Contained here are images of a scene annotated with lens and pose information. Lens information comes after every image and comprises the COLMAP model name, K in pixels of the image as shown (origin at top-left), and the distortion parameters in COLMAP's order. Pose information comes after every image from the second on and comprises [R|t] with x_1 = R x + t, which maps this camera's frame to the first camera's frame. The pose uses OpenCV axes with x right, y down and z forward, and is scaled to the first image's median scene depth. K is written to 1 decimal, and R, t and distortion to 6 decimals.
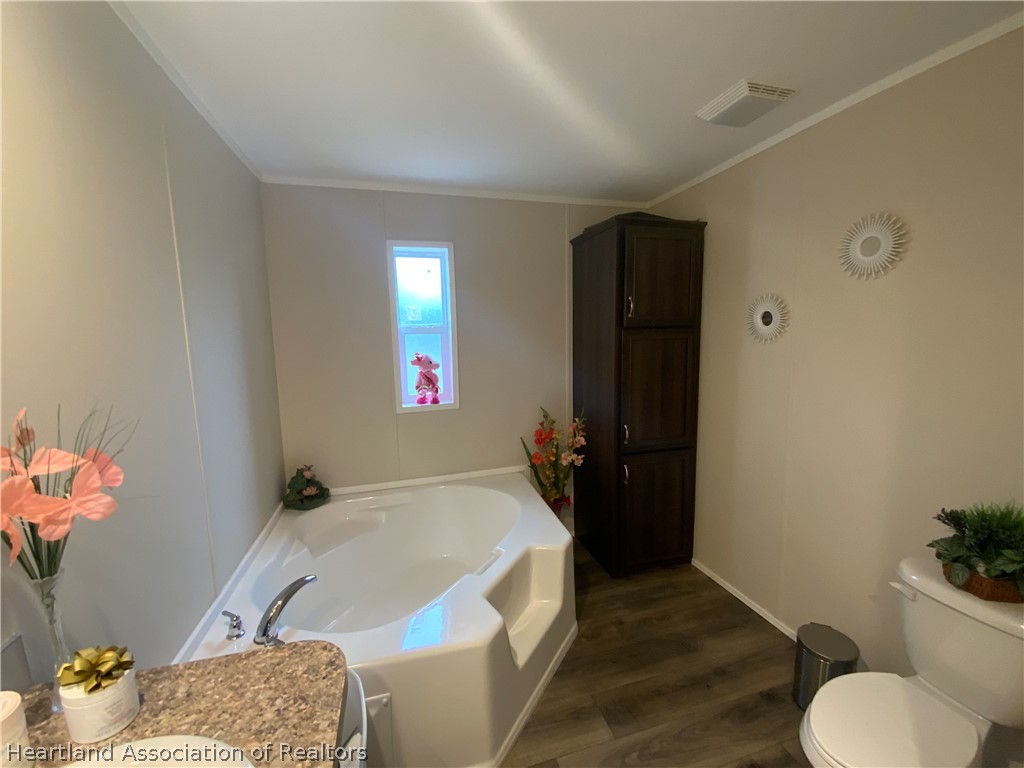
lens RADIAL K [[416.5, 0, 515.9], [0, 416.5, 386.0], [0, 0, 1]] dist [0.031728, -0.022633]
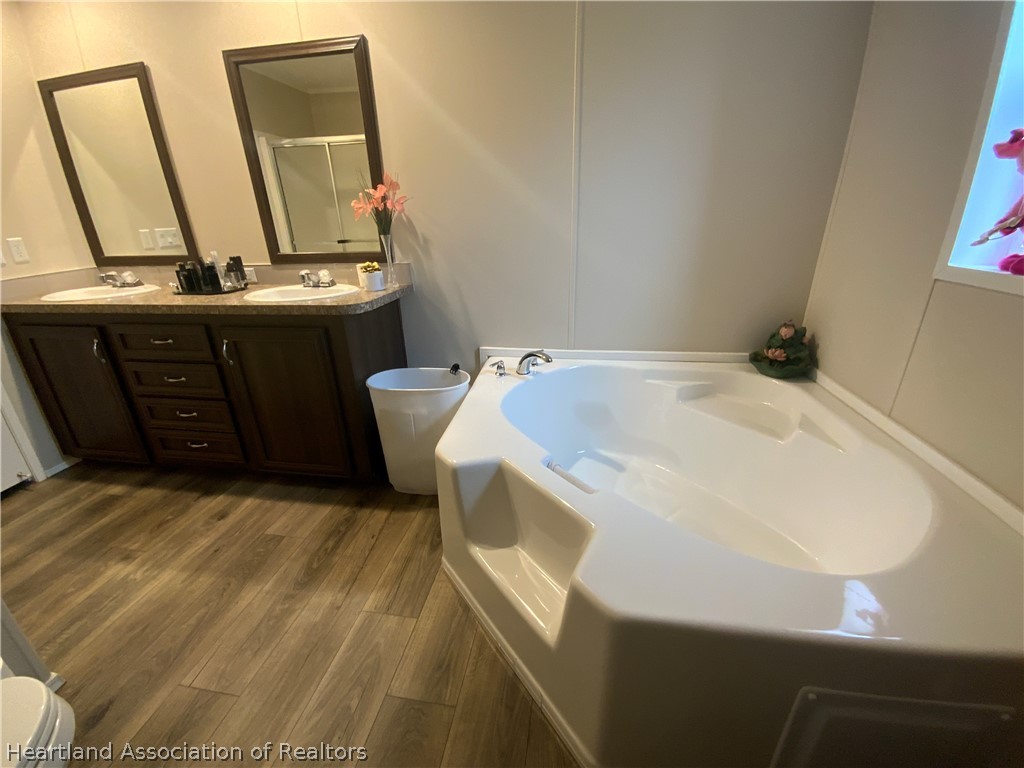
lens RADIAL K [[415.6, 0, 511.6], [0, 415.6, 385.3], [0, 0, 1]] dist [0.019978, -0.018309]
pose [[-0.437707, 0.366574, -0.820997, 0.318929], [-0.078615, 0.894014, 0.441088, 0.006565], [0.895674, 0.257610, -0.362498, 0.778885]]
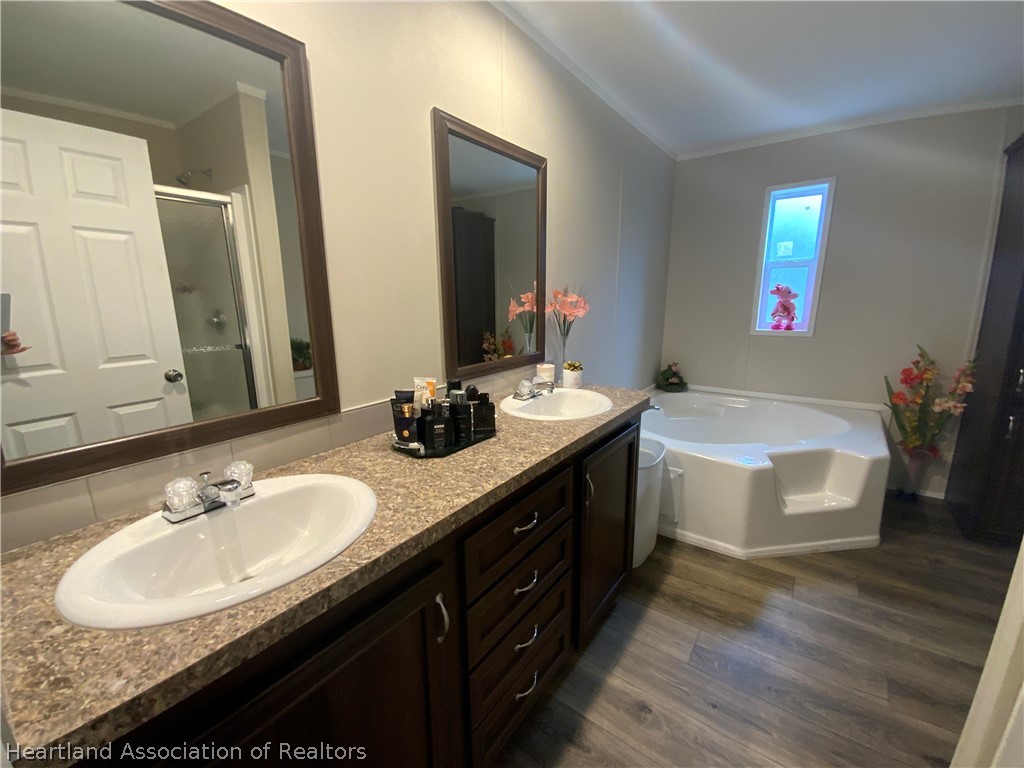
lens RADIAL K [[416.5, 0, 515.9], [0, 416.5, 386.0], [0, 0, 1]] dist [0.031728, -0.022633]
pose [[0.608891, 0.181372, -0.772241, 0.270995], [-0.101667, 0.983325, 0.150786, 0.096425], [0.786712, -0.013301, 0.617177, -0.295694]]
